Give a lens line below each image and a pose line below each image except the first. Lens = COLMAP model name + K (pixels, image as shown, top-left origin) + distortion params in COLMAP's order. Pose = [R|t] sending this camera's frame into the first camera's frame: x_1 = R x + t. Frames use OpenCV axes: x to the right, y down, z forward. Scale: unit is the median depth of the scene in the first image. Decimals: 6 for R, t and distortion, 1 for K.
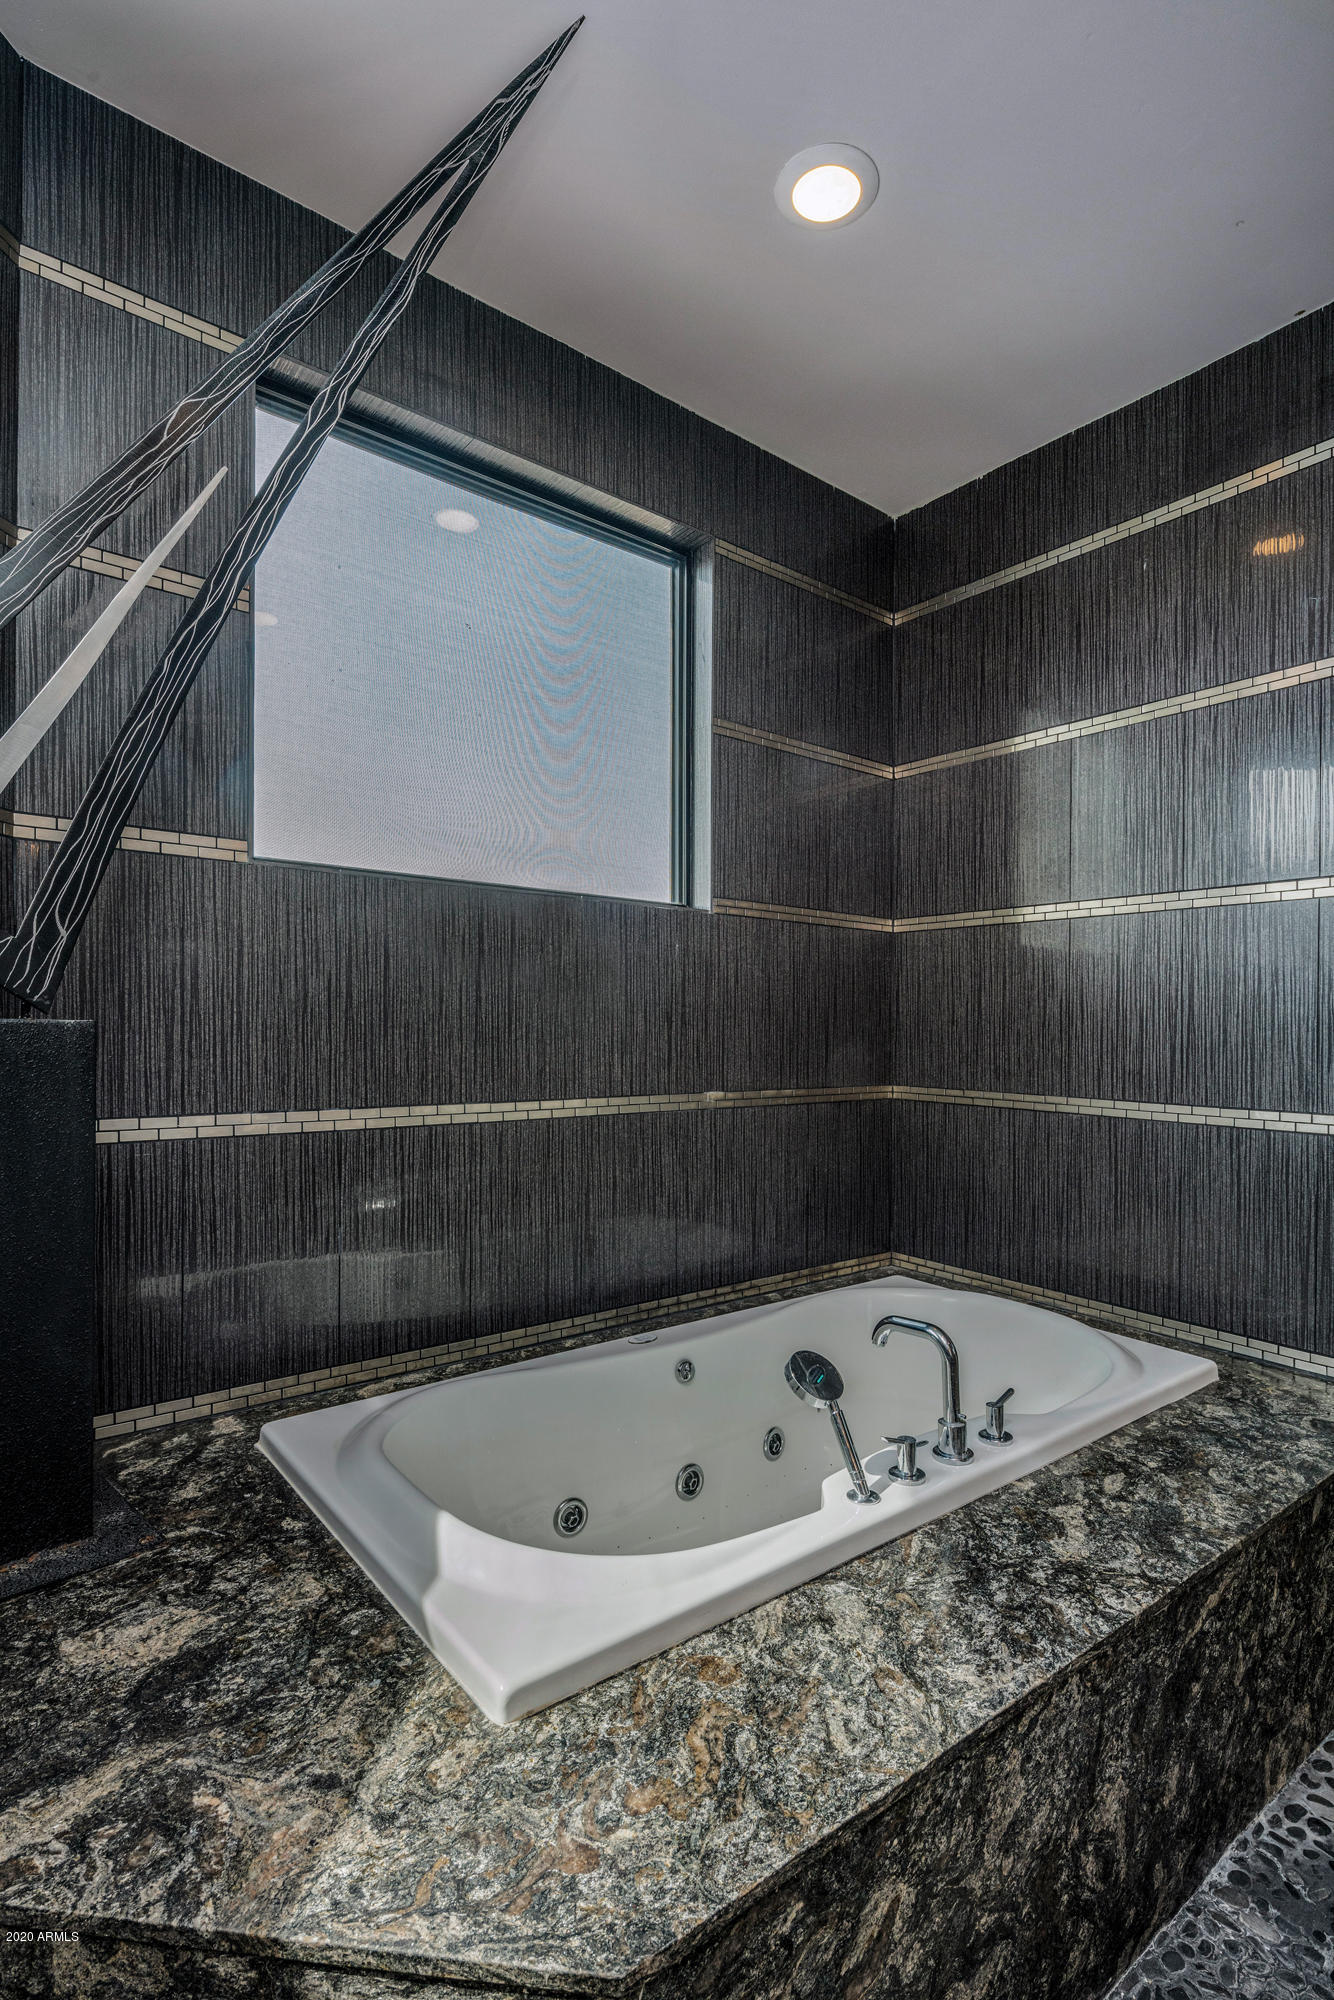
lens RADIAL K [[989.7, 0, 667.0], [0, 989.7, 1000.0], [0, 0, 1]] dist [-0.014370, 0.000386]
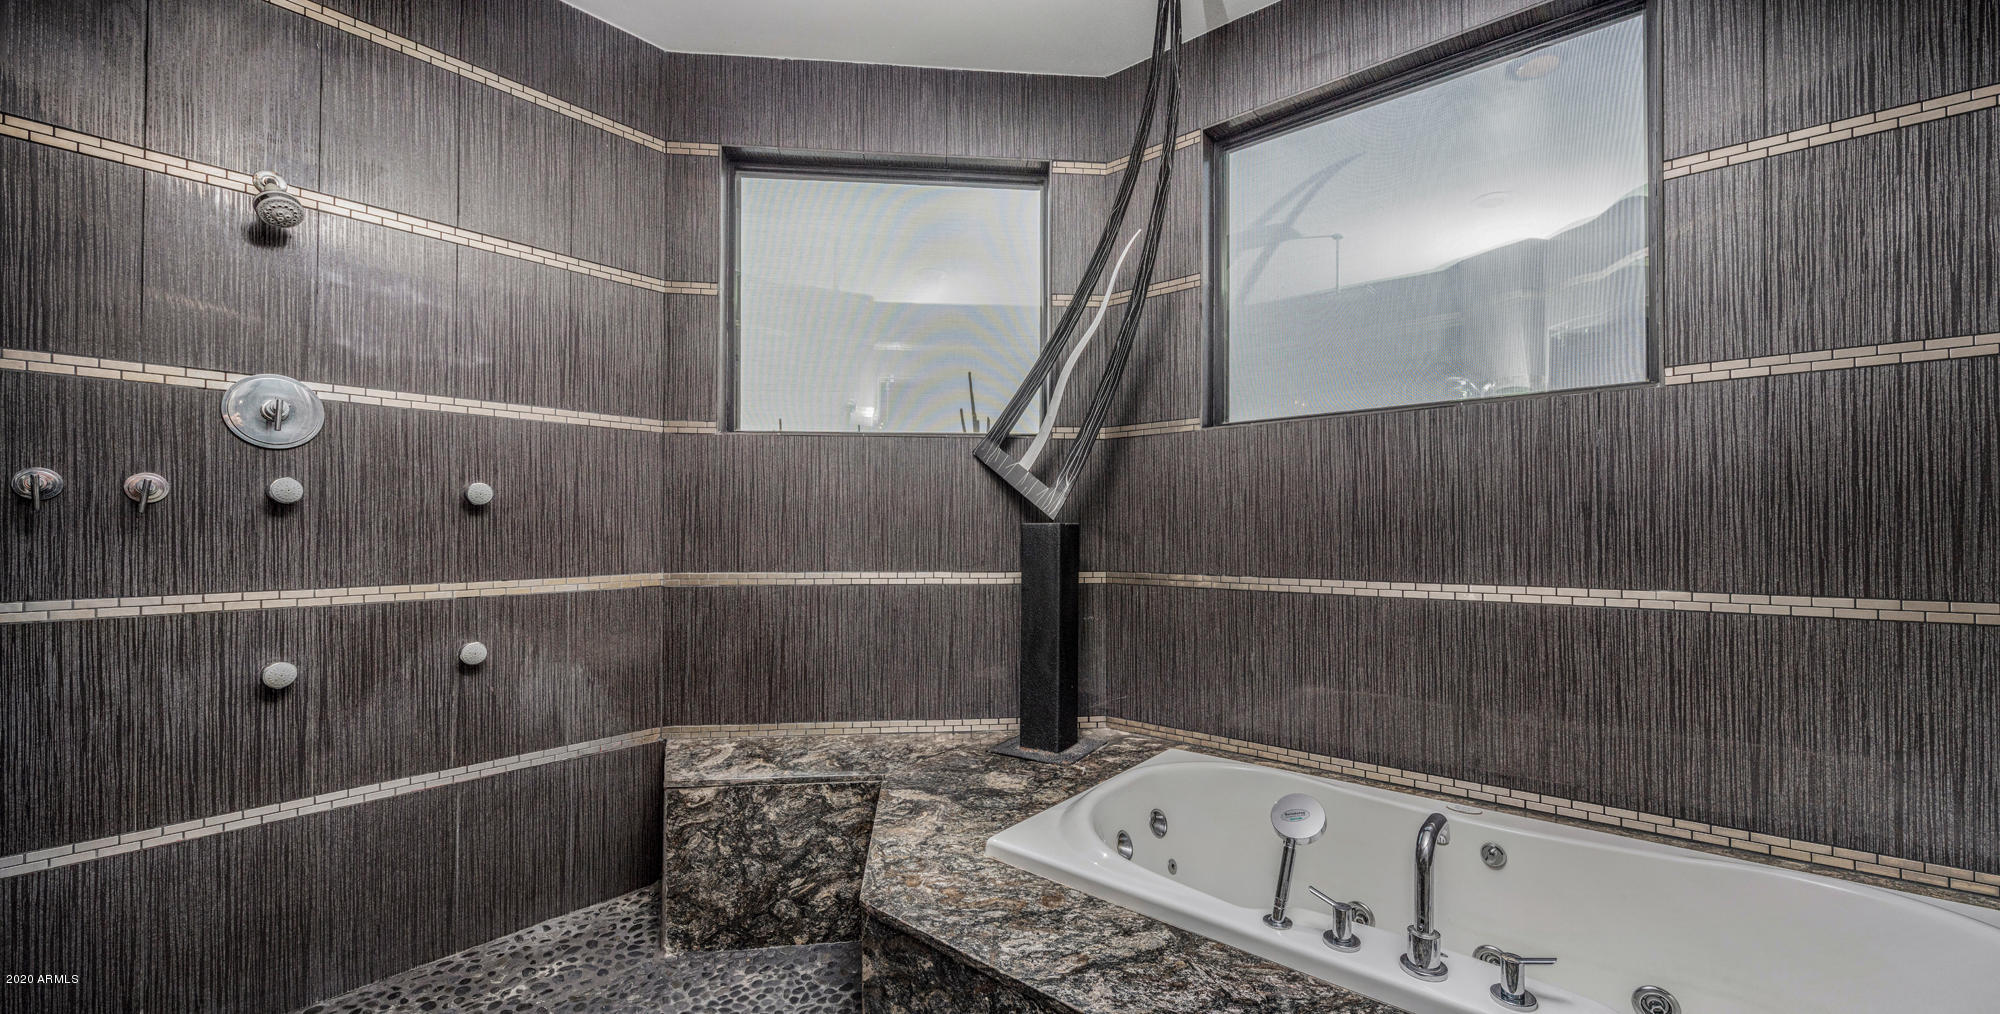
lens RADIAL K [[753.6, 0, 1002.9], [0, 753.6, 525.0], [0, 0, 1]] dist [0.000322, -0.000022]
pose [[0.191405, -0.011718, -0.981441, 0.925978], [0.040691, 0.999164, -0.003994, 0.021591], [0.980667, -0.039171, 0.191722, 0.480499]]
